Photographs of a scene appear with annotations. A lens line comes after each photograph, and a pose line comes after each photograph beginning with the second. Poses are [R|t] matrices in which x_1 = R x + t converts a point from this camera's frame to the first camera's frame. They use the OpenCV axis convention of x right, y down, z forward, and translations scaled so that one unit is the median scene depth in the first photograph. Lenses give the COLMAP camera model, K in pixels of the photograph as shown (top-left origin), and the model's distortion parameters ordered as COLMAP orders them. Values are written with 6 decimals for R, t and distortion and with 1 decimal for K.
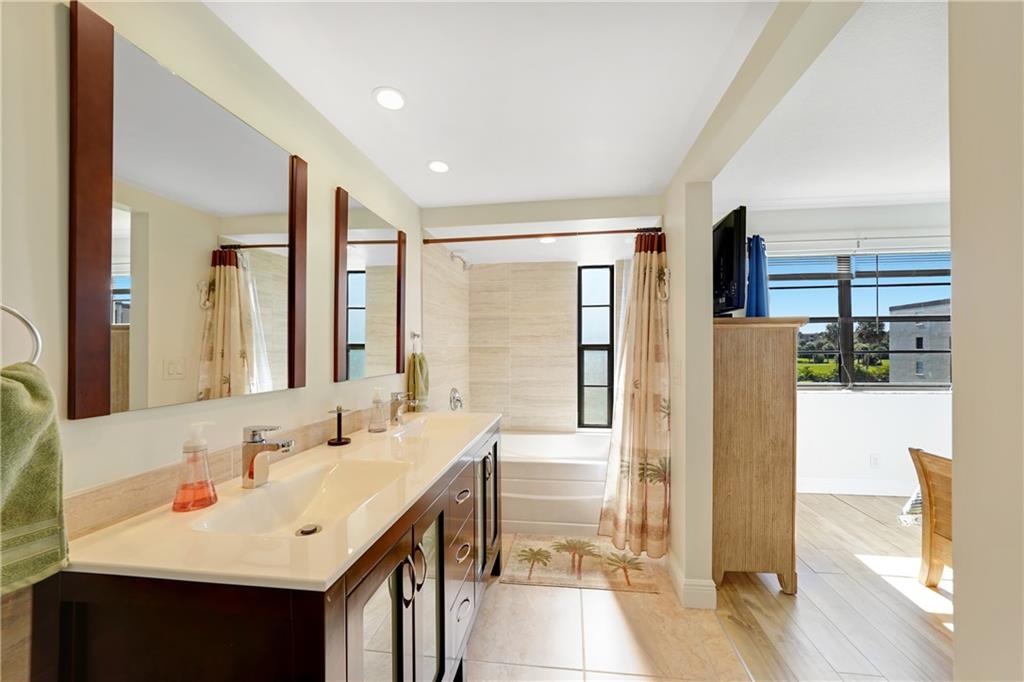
lens RADIAL K [[365.5, 0, 522.1], [0, 365.5, 346.5], [0, 0, 1]] dist [0.000510, 0.001203]
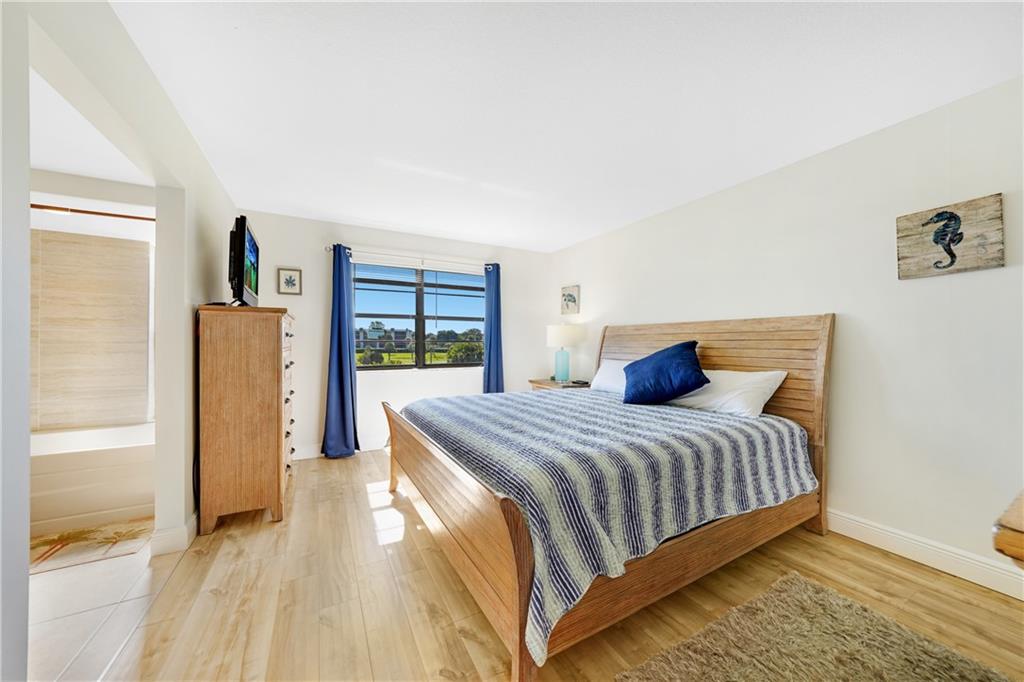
lens RADIAL K [[365.5, 0, 516.0], [0, 365.5, 343.3], [0, 0, 1]] dist [0.000510, 0.001203]
pose [[0.824002, 0.007946, 0.566531, 0.428298], [-0.009346, 0.999956, -0.000432, 0.022359], [-0.566509, -0.004939, 0.824041, -0.342451]]
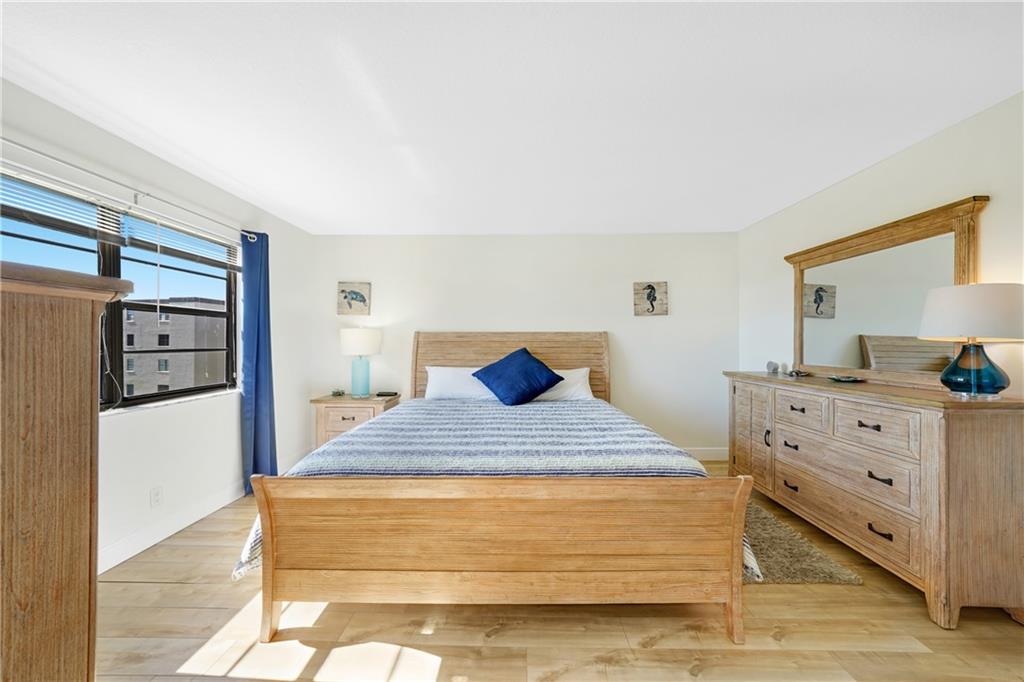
lens RADIAL K [[365.5, 0, 513.0], [0, 365.5, 341.9], [0, 0, 1]] dist [0.000510, 0.001203]
pose [[-0.089497, 0.004579, 0.995977, 0.158597], [-0.001037, 0.999988, -0.004690, -0.003034], [-0.995987, -0.001453, -0.089492, 0.345397]]
